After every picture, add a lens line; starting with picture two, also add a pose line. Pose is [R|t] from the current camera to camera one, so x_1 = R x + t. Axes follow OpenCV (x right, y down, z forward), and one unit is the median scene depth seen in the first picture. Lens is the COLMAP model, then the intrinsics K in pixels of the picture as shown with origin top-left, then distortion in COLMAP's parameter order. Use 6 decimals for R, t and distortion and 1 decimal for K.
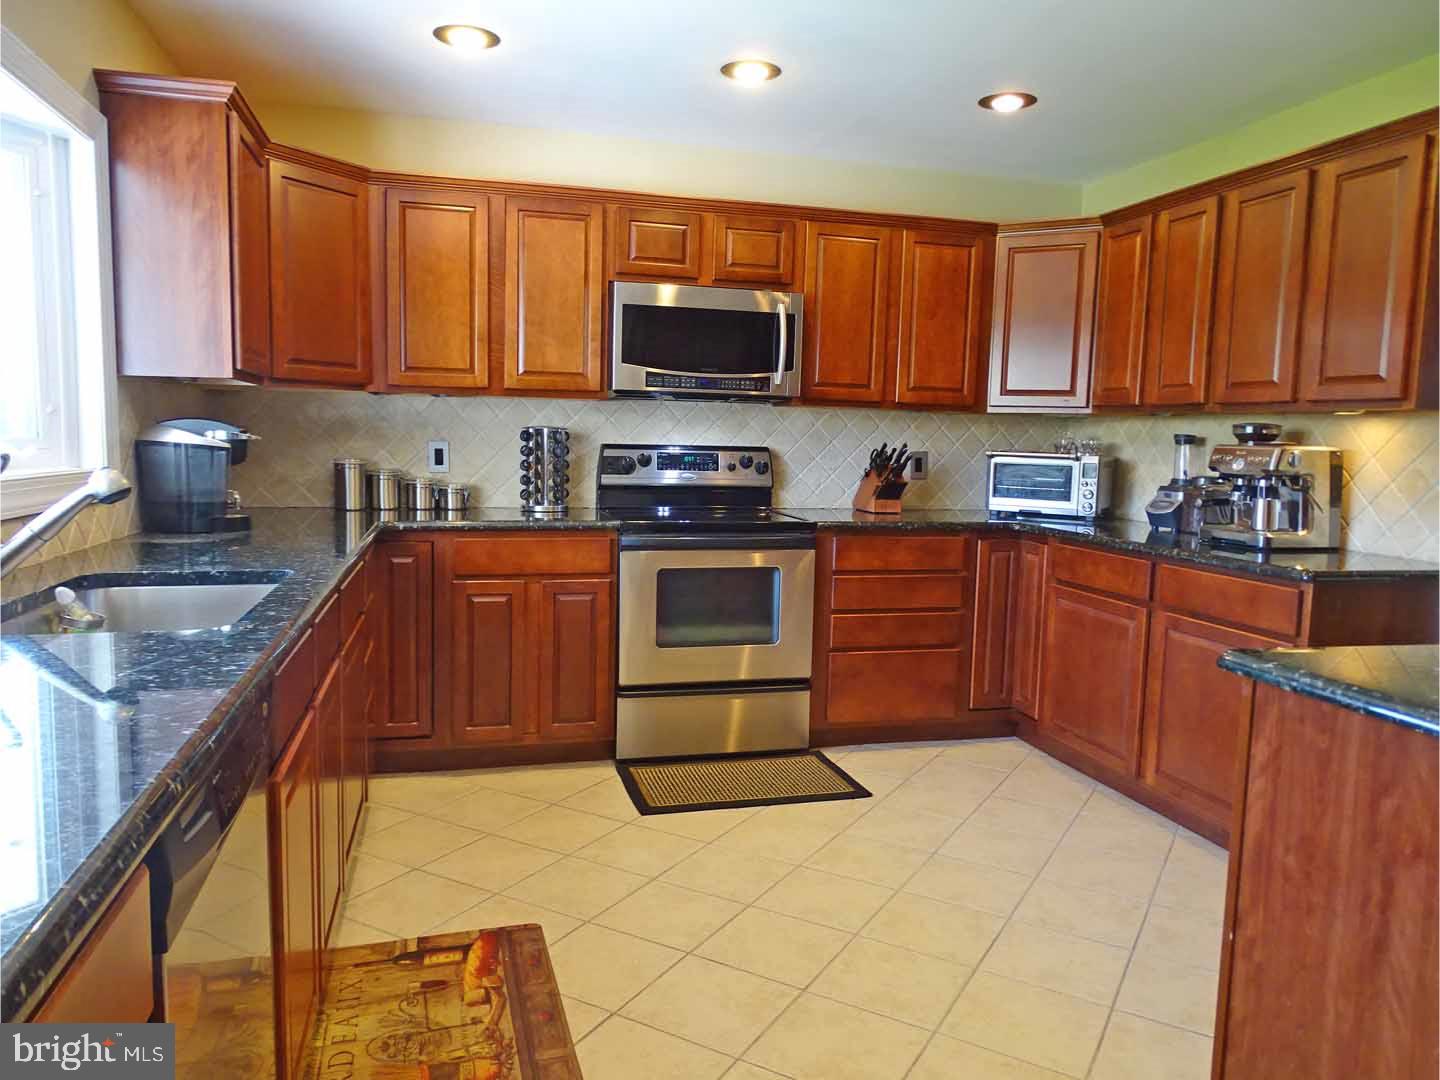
lens RADIAL K [[1037.3, 0, 724.1], [0, 1037.3, 544.0], [0, 0, 1]] dist [-0.003096, 0.015940]
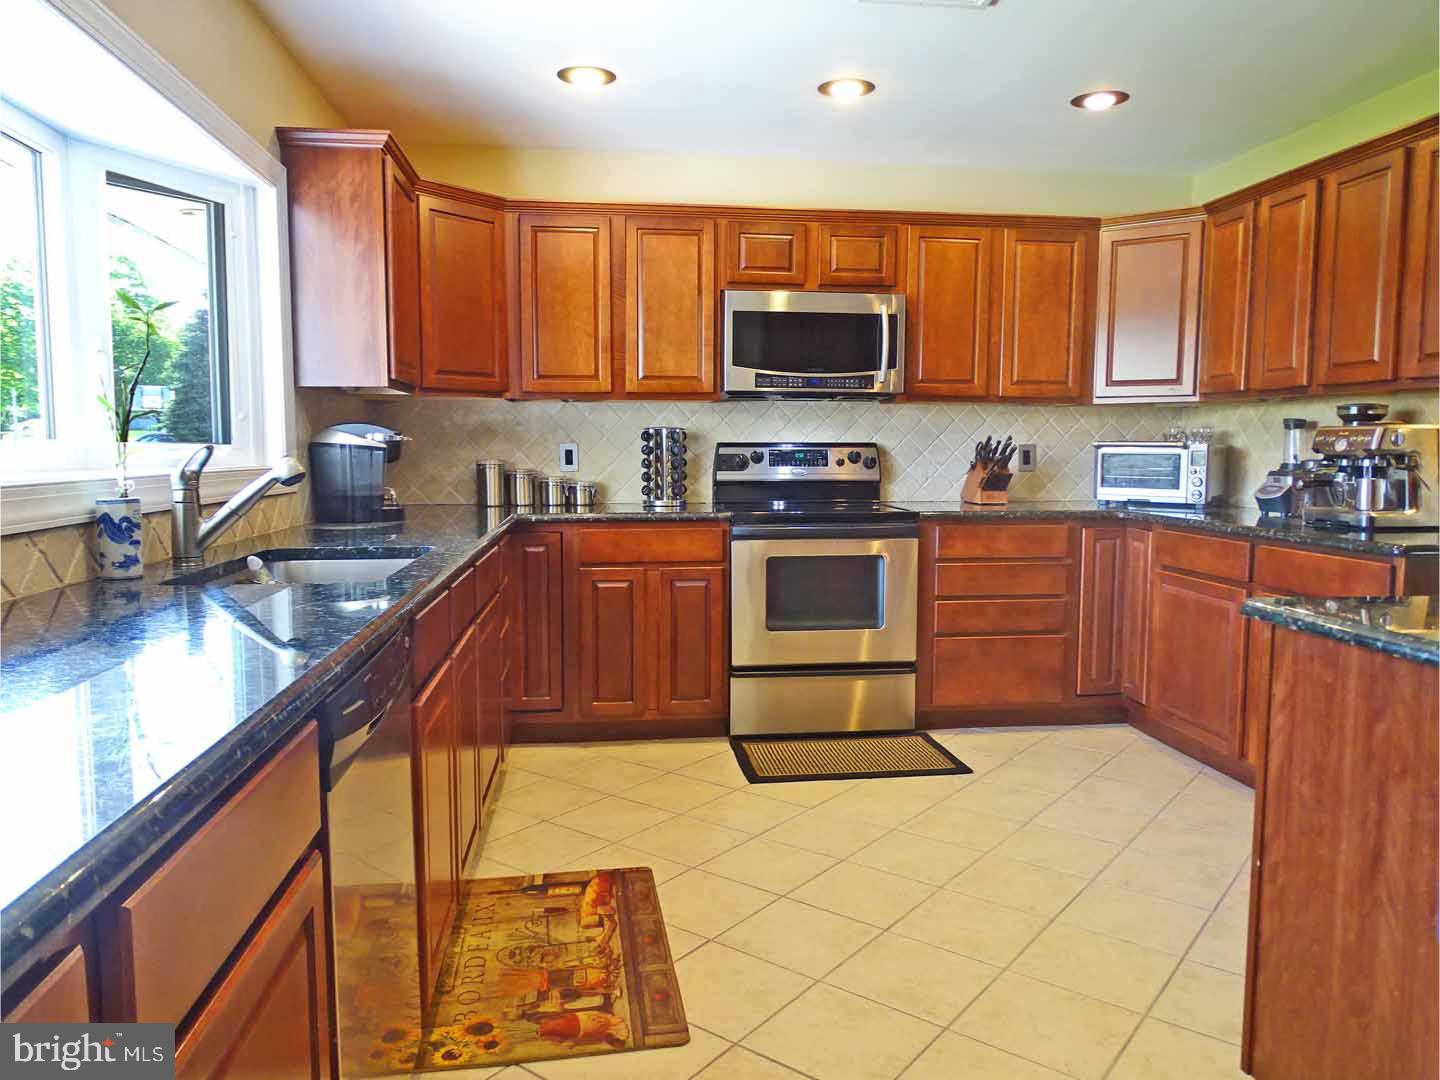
lens RADIAL K [[1037.3, 0, 723.5], [0, 1037.3, 540.5], [0, 0, 1]] dist [-0.003096, 0.015940]
pose [[0.990713, -0.009327, -0.135652, 0.037992], [0.007405, 0.999865, -0.014672, 0.023657], [0.135771, 0.013531, 0.990648, -0.066297]]
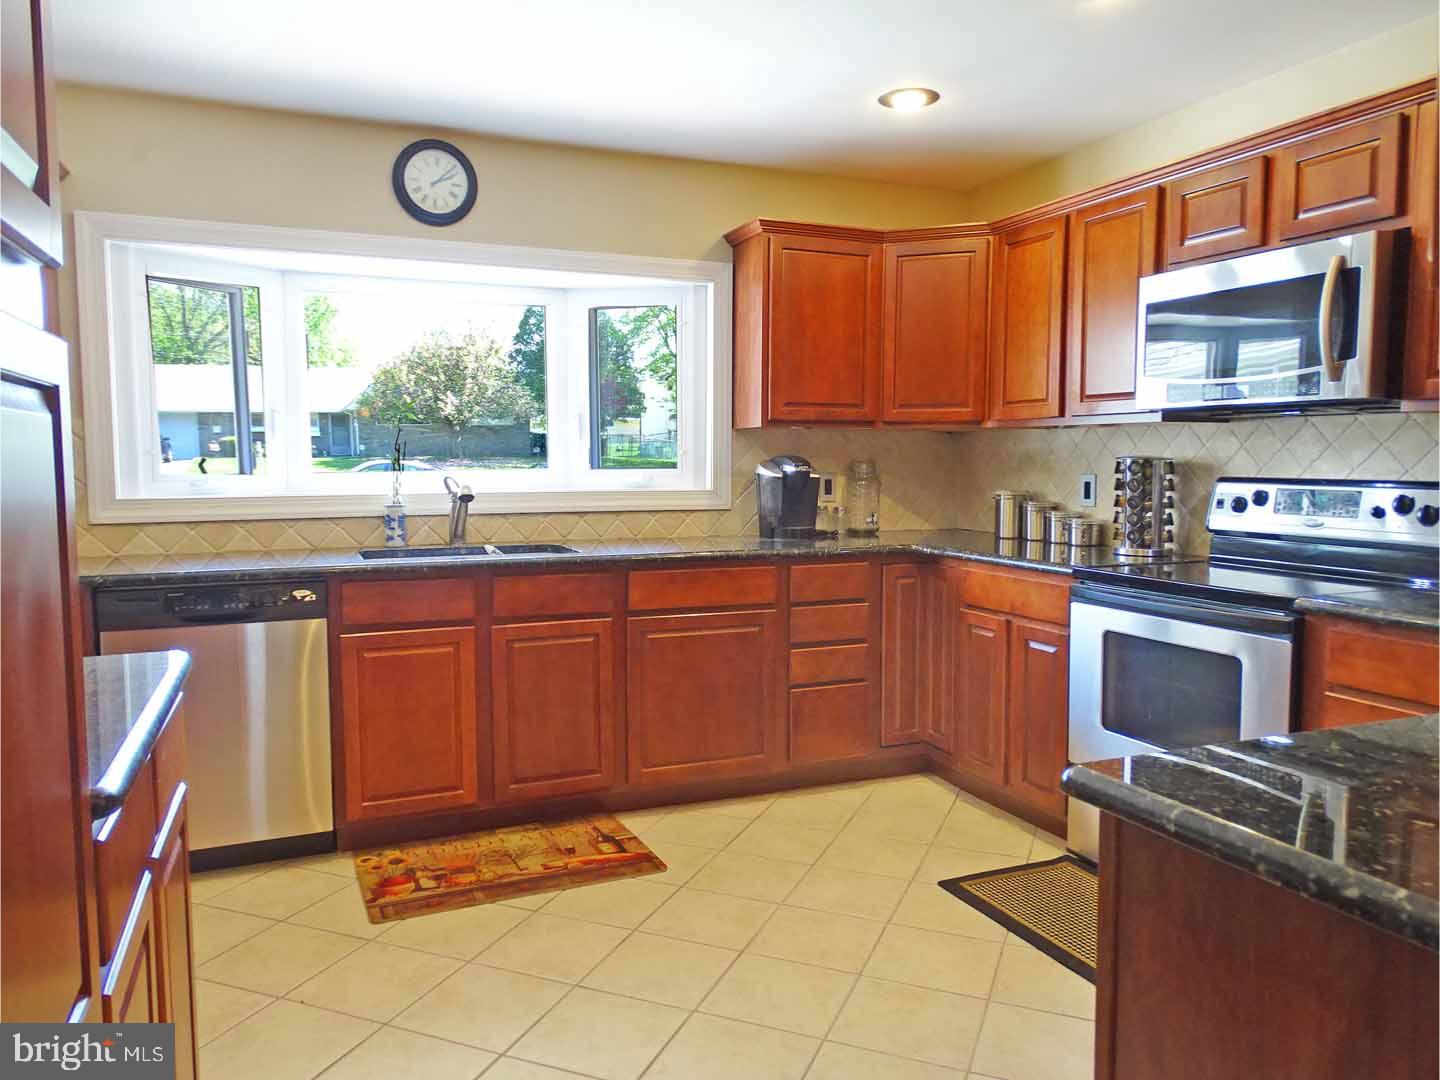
lens RADIAL K [[1037.3, 0, 731.1], [0, 1037.3, 540.3], [0, 0, 1]] dist [-0.003096, 0.015940]
pose [[0.136491, 0.058333, -0.988922, 0.712250], [-0.101416, 0.993843, 0.044626, -0.053403], [0.985436, 0.094202, 0.141566, 0.613850]]
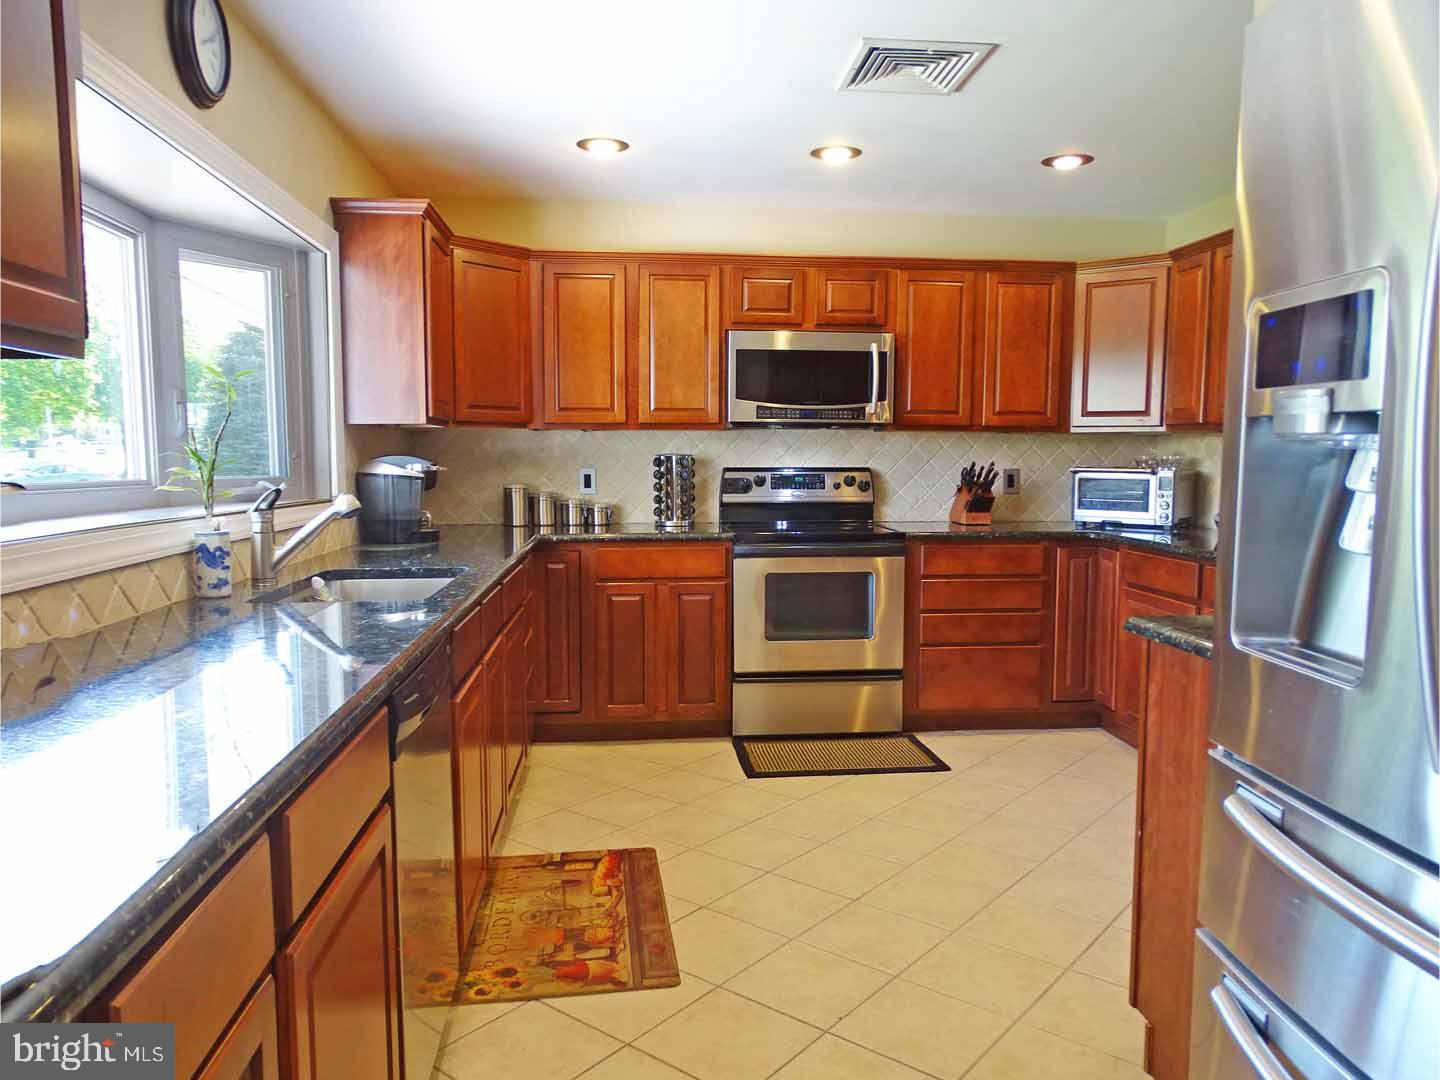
lens RADIAL K [[1037.3, 0, 728.5], [0, 1037.3, 546.9], [0, 0, 1]] dist [-0.003096, 0.015940]
pose [[0.987950, -0.007500, -0.154590, 0.078247], [0.004888, 0.999839, -0.017272, 0.014557], [0.154695, 0.016308, 0.987828, -0.173309]]
